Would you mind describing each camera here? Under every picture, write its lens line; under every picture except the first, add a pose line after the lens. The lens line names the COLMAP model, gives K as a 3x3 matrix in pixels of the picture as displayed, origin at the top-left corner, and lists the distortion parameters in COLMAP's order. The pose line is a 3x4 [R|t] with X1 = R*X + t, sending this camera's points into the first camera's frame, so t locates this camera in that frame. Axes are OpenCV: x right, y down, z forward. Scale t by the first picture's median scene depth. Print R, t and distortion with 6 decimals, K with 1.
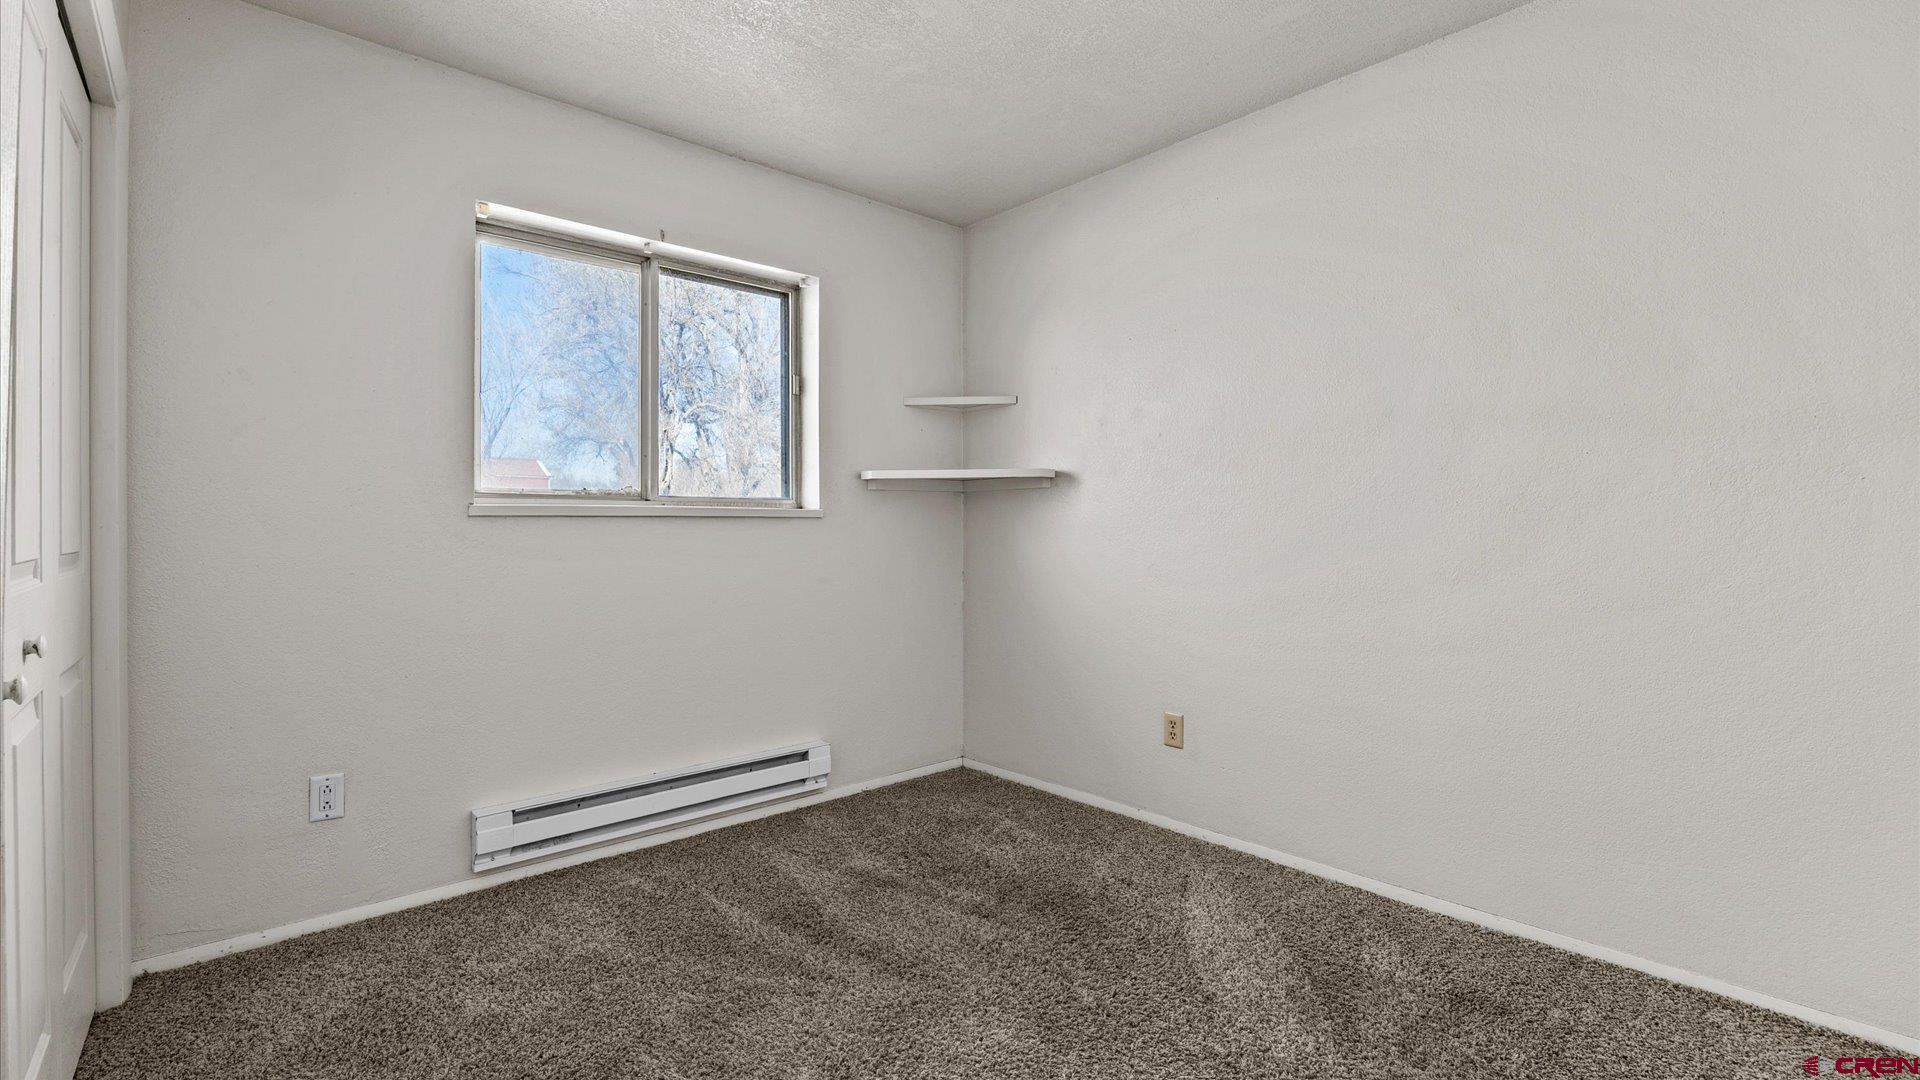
lens RADIAL K [[837.4, 0, 956.7], [0, 837.4, 525.1], [0, 0, 1]] dist [-0.019346, 0.000000]
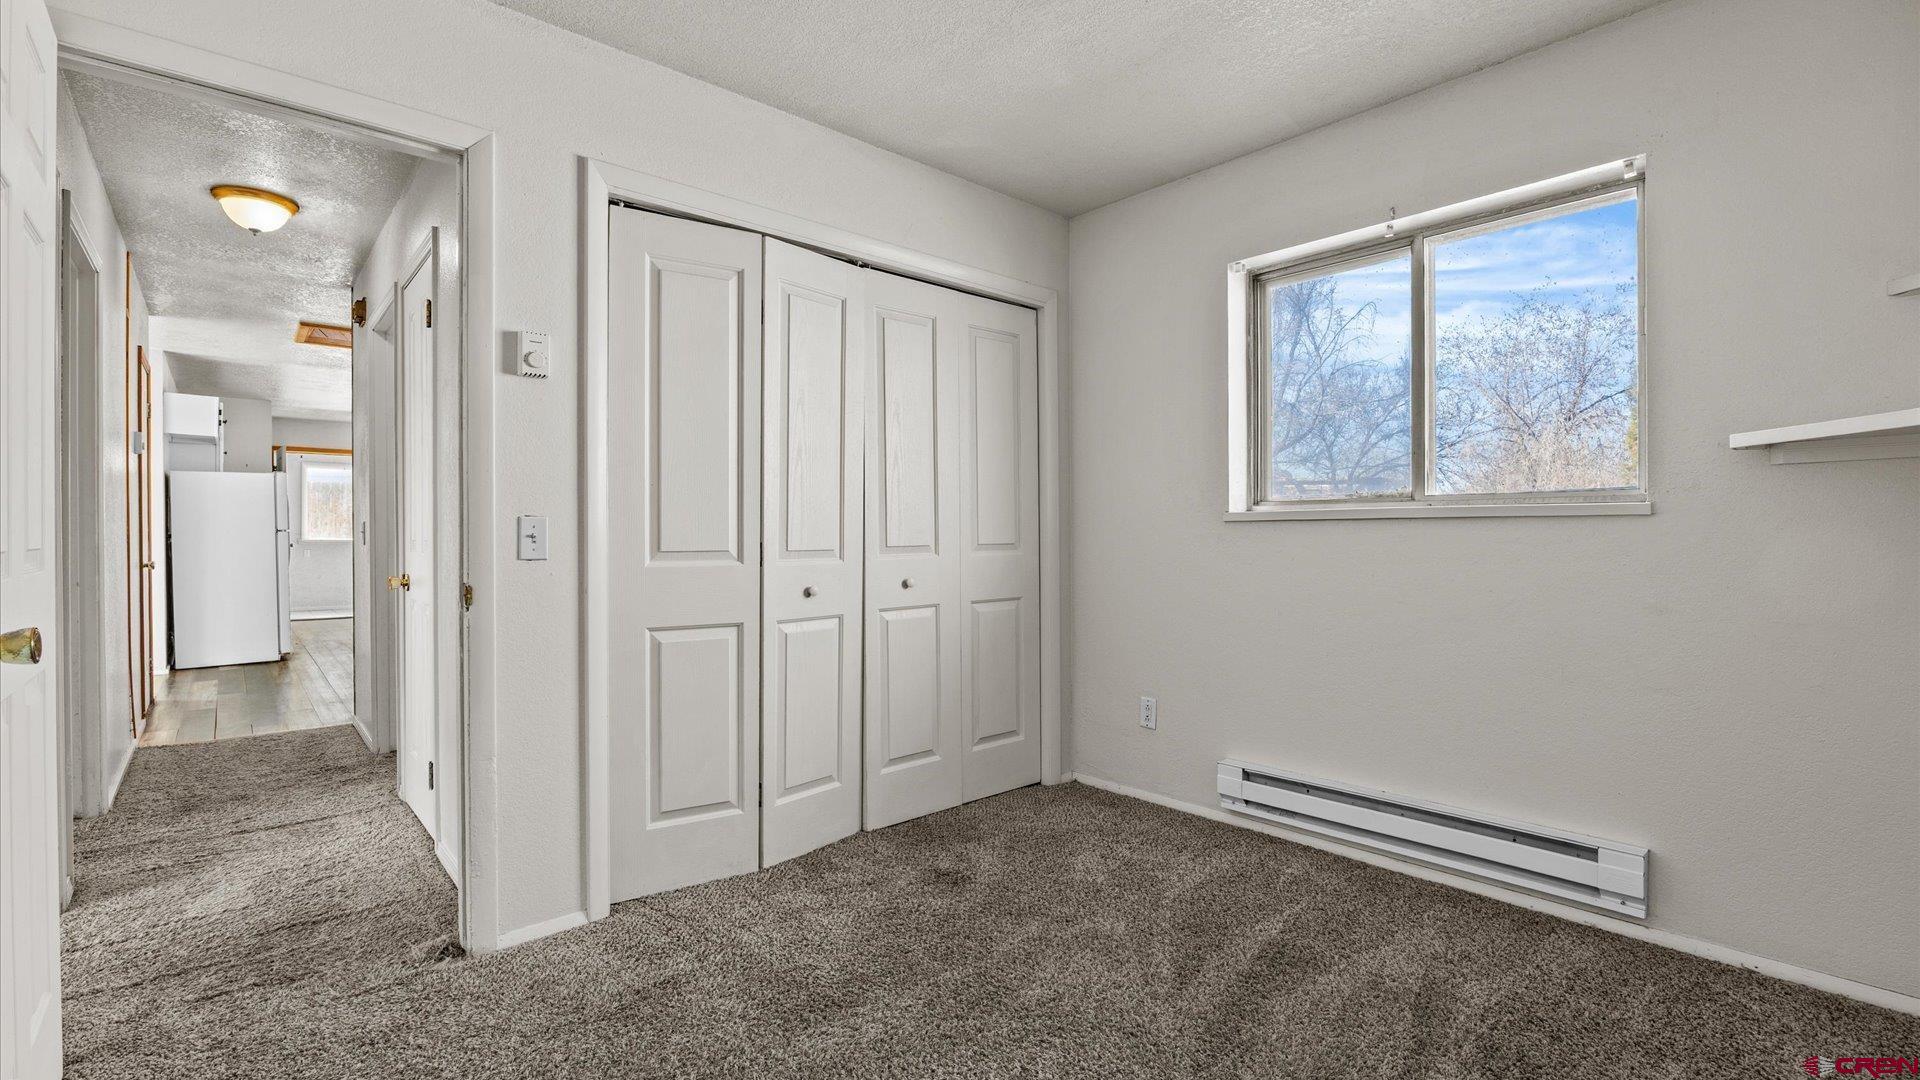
lens RADIAL K [[837.4, 0, 956.4], [0, 837.4, 542.9], [0, 0, 1]] dist [-0.019346, 0.000000]
pose [[-0.014750, 0.013462, -0.999801, 0.628258], [0.004919, 0.999898, 0.013391, 0.002410], [0.999879, -0.004720, -0.014815, 0.578003]]
